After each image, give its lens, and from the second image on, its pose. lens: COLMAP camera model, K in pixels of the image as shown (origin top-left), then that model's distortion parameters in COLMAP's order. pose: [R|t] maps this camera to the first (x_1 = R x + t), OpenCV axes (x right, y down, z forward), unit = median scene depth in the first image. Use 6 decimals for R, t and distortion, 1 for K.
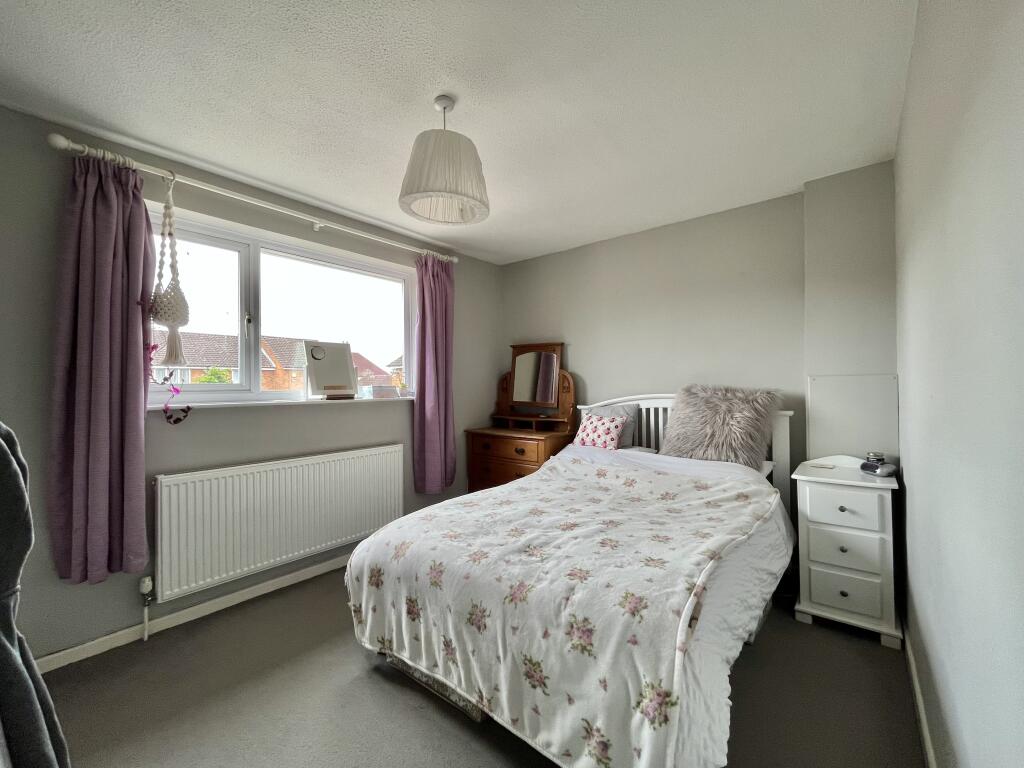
lens RADIAL K [[415.6, 0, 512.7], [0, 415.6, 382.3], [0, 0, 1]] dist [-0.004448, -0.000262]
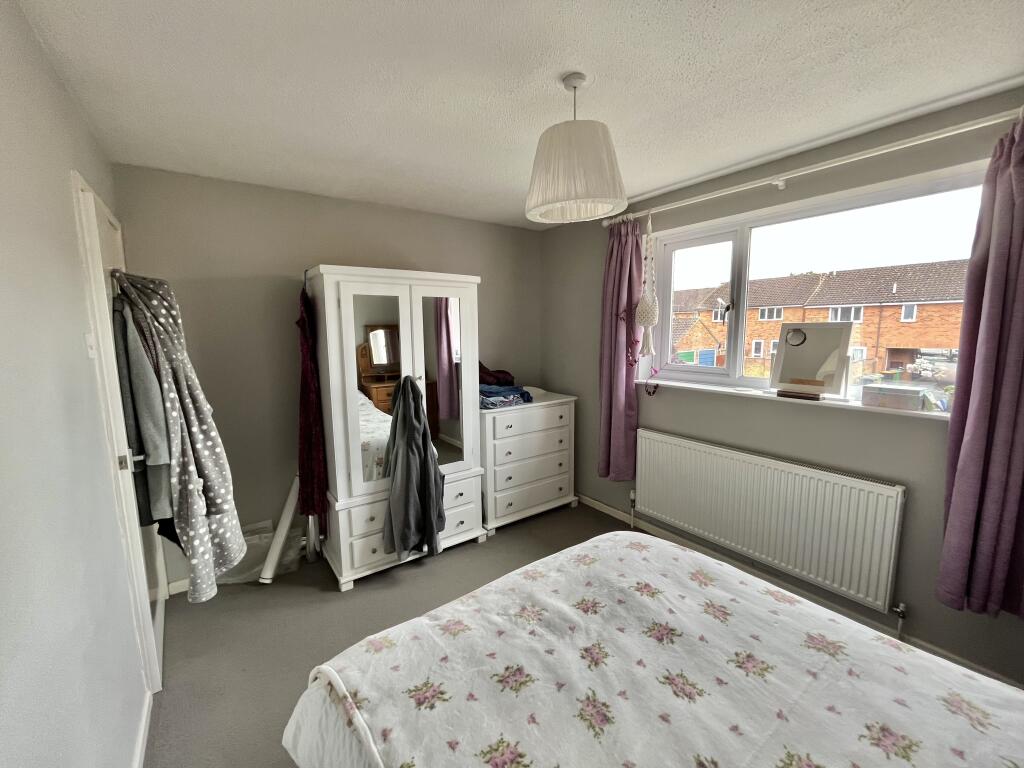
lens RADIAL K [[415.6, 0, 512.4], [0, 415.6, 381.6], [0, 0, 1]] dist [-0.004448, -0.000262]
pose [[-0.246559, 0.138633, -0.959161, 0.634183], [0.018527, 0.990209, 0.138359, -0.146796], [0.968951, 0.016344, -0.246714, 0.894705]]
